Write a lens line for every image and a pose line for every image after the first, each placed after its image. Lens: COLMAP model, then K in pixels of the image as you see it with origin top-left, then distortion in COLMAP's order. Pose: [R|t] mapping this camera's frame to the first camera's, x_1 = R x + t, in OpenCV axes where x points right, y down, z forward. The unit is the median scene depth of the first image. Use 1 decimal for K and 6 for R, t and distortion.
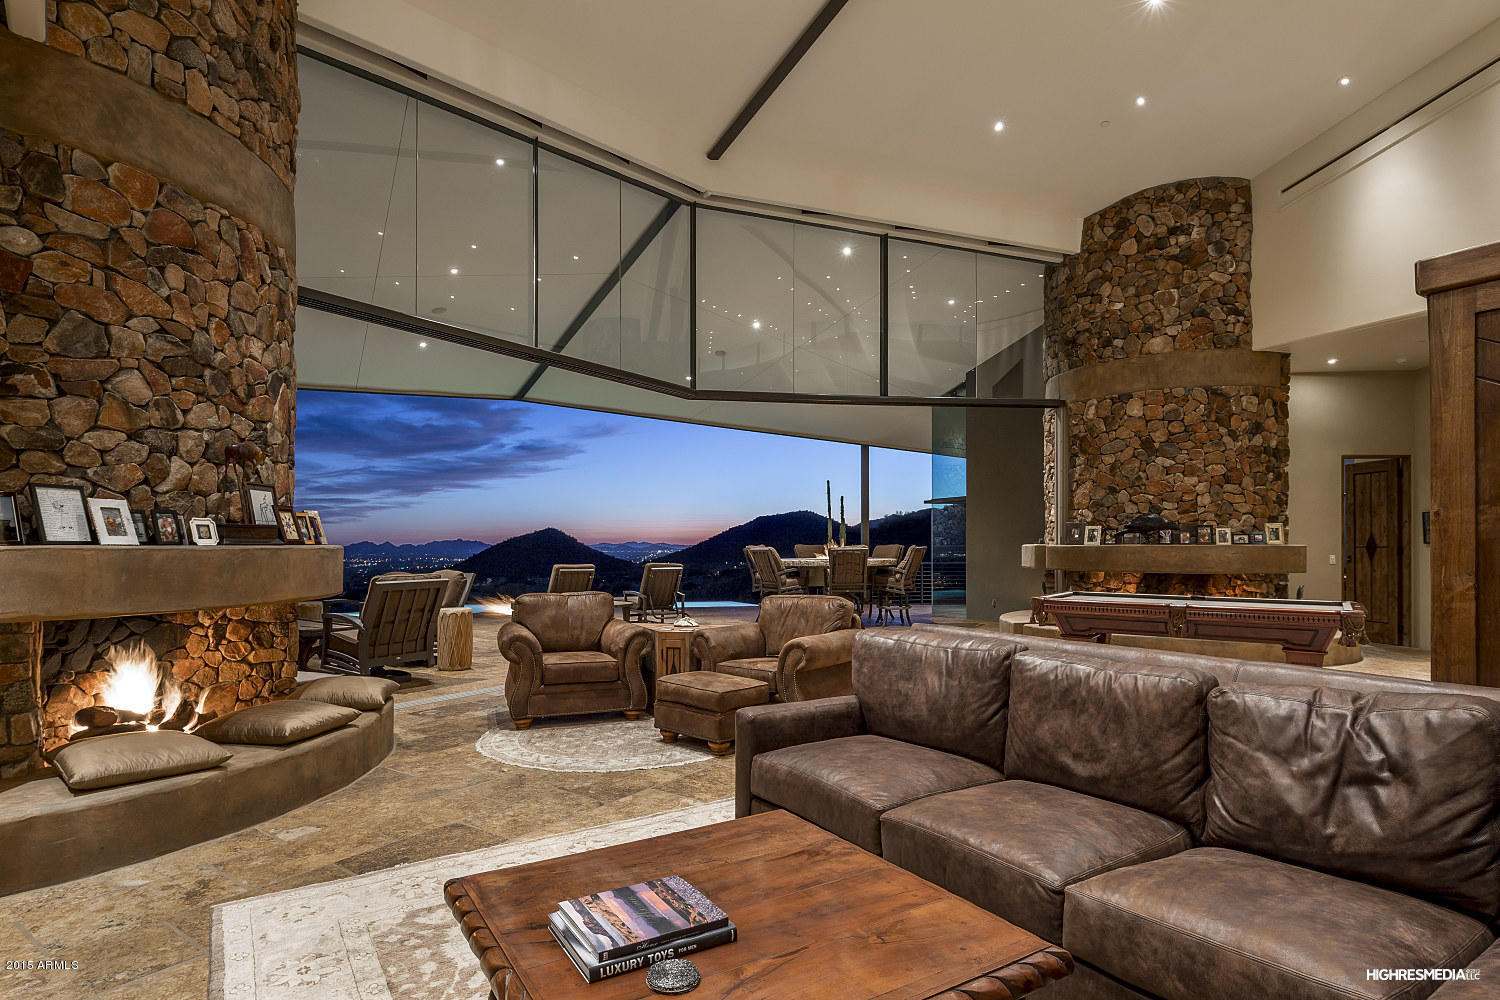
lens RADIAL K [[764.3, 0, 734.3], [0, 764.3, 539.0], [0, 0, 1]] dist [0.005914, -0.001991]
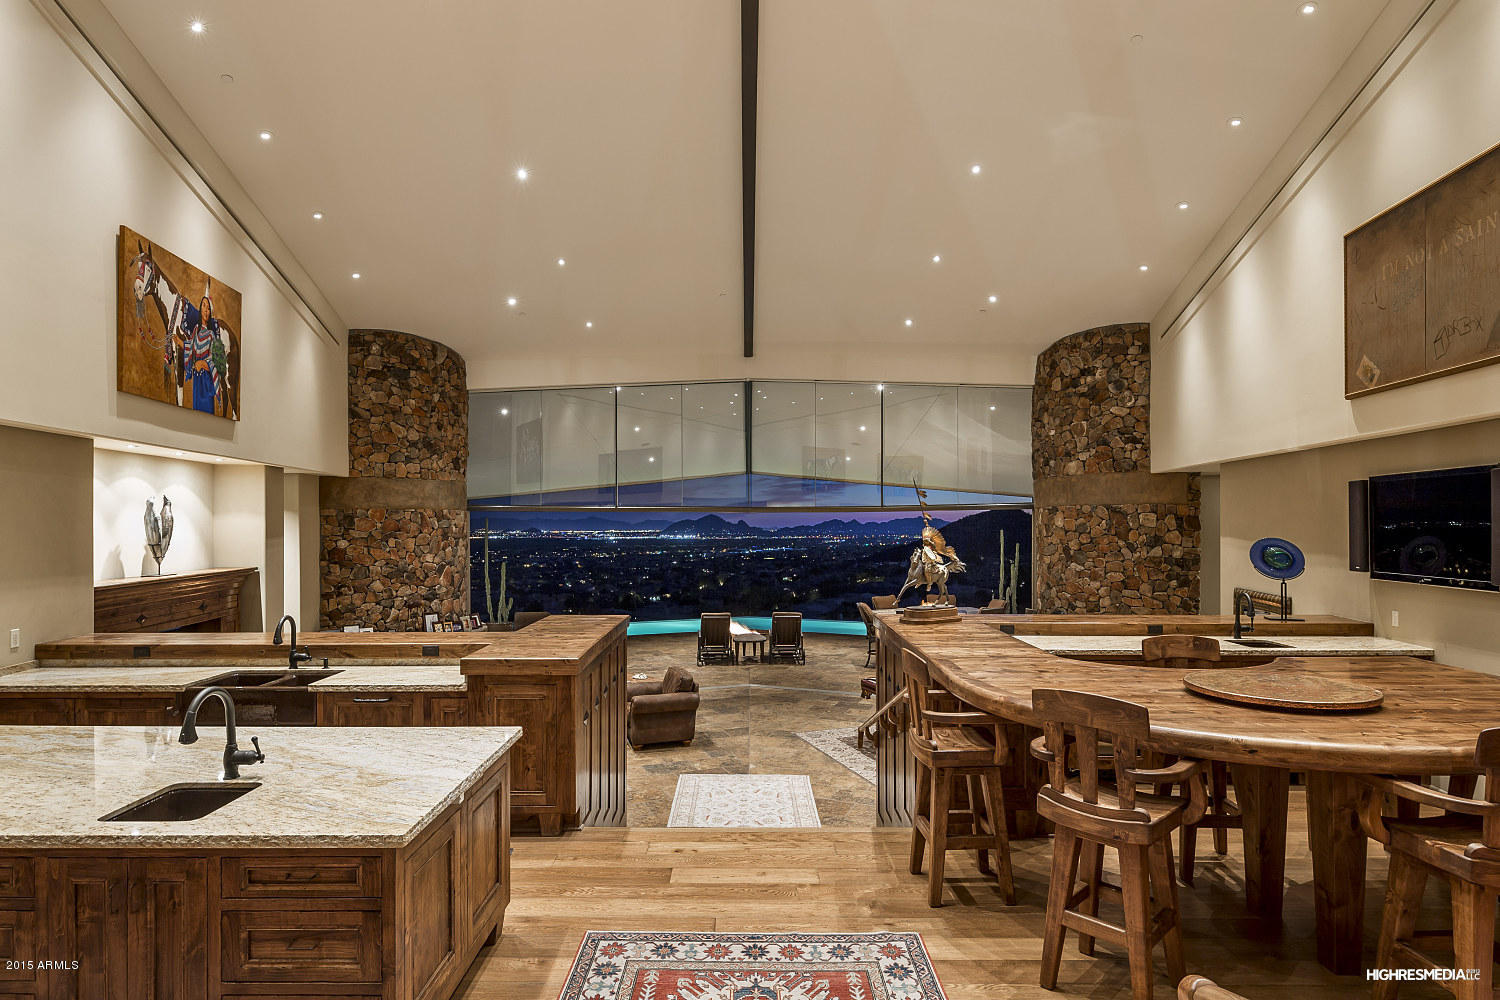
lens RADIAL K [[803.2, 0, 762.4], [0, 803.2, 522.6], [0, 0, 1]] dist [0.002374, 0.002836]
pose [[0.854042, -0.001304, -0.520202, 0.805095], [0.003824, 0.999986, 0.003771, -0.178702], [0.520190, -0.005210, 0.854035, -0.323575]]
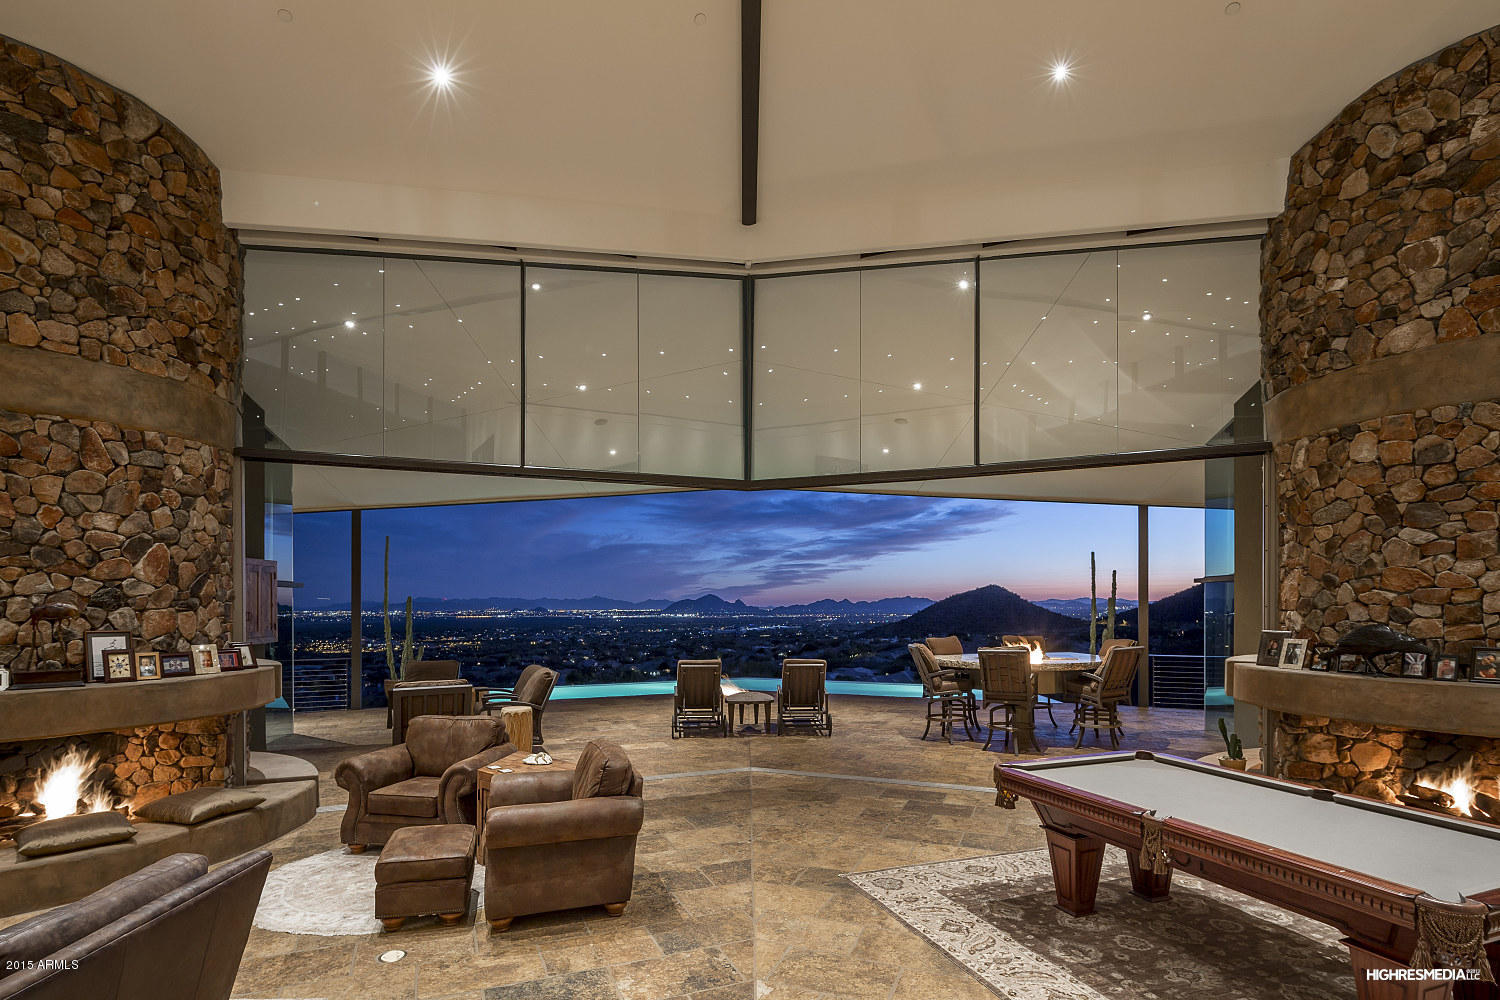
lens RADIAL K [[764.3, 0, 760.5], [0, 764.3, 604.8], [0, 0, 1]] dist [0.005914, -0.001991]
pose [[0.854055, -0.003497, -0.520171, 0.444296], [0.006317, 0.999973, 0.003650, -0.054104], [0.520145, -0.006404, 0.854054, 0.240132]]
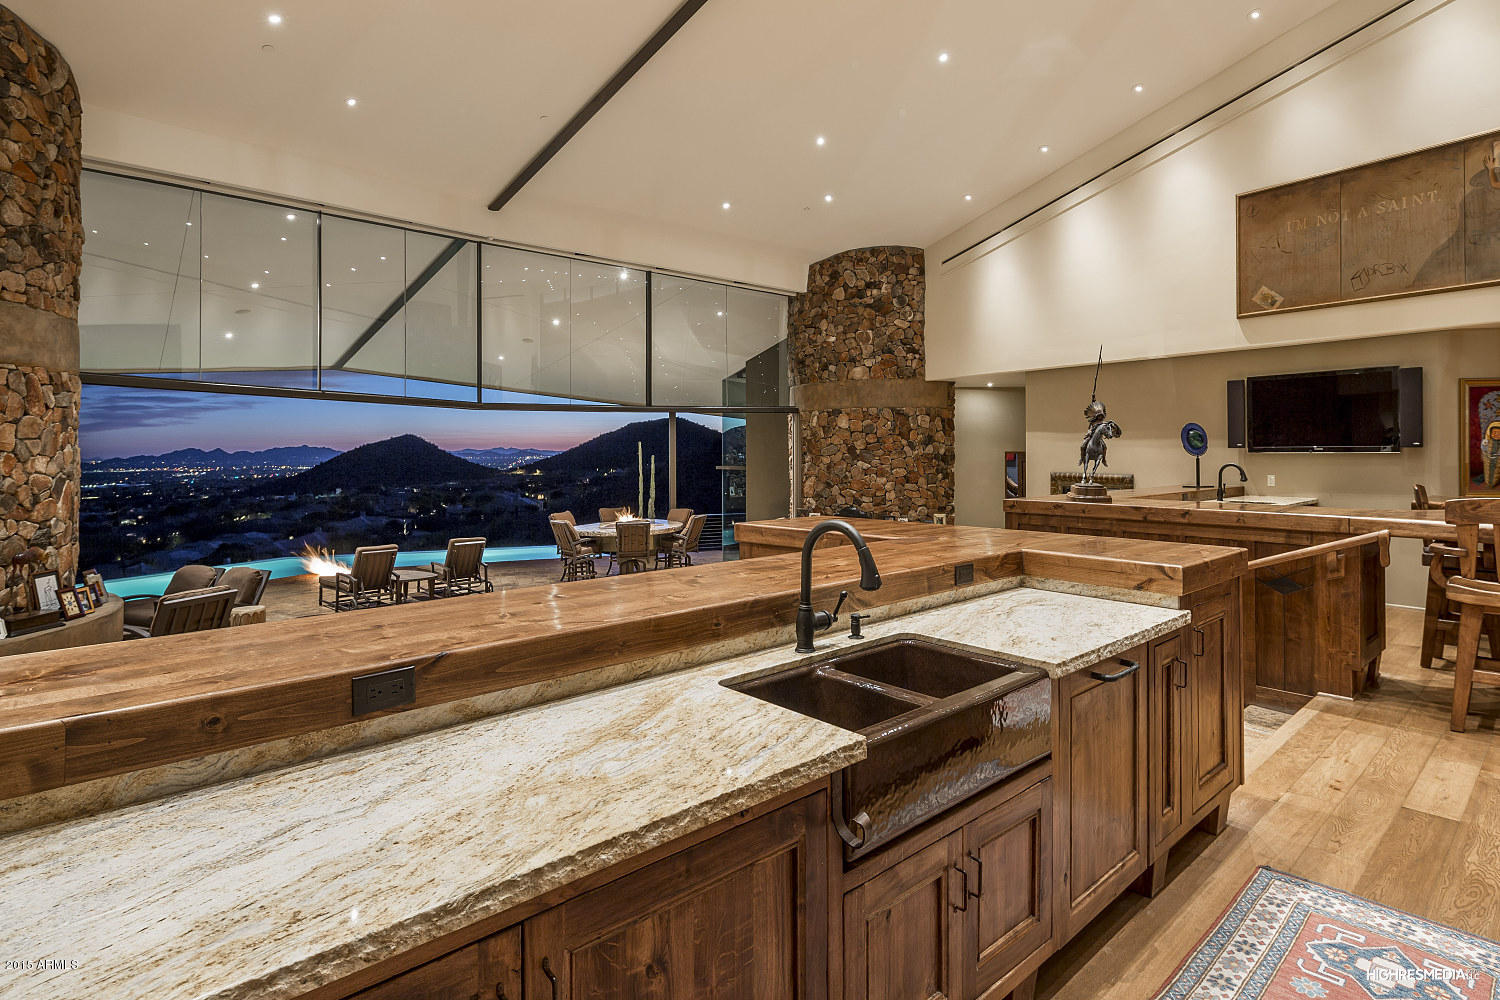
lens RADIAL K [[764.3, 0, 751.0], [0, 764.3, 446.0], [0, 0, 1]] dist [0.005914, -0.001991]
pose [[0.981919, -0.002135, 0.189287, 0.137366], [0.002610, 0.999994, -0.002259, -0.131973], [-0.189281, 0.002712, 0.981919, -0.222501]]
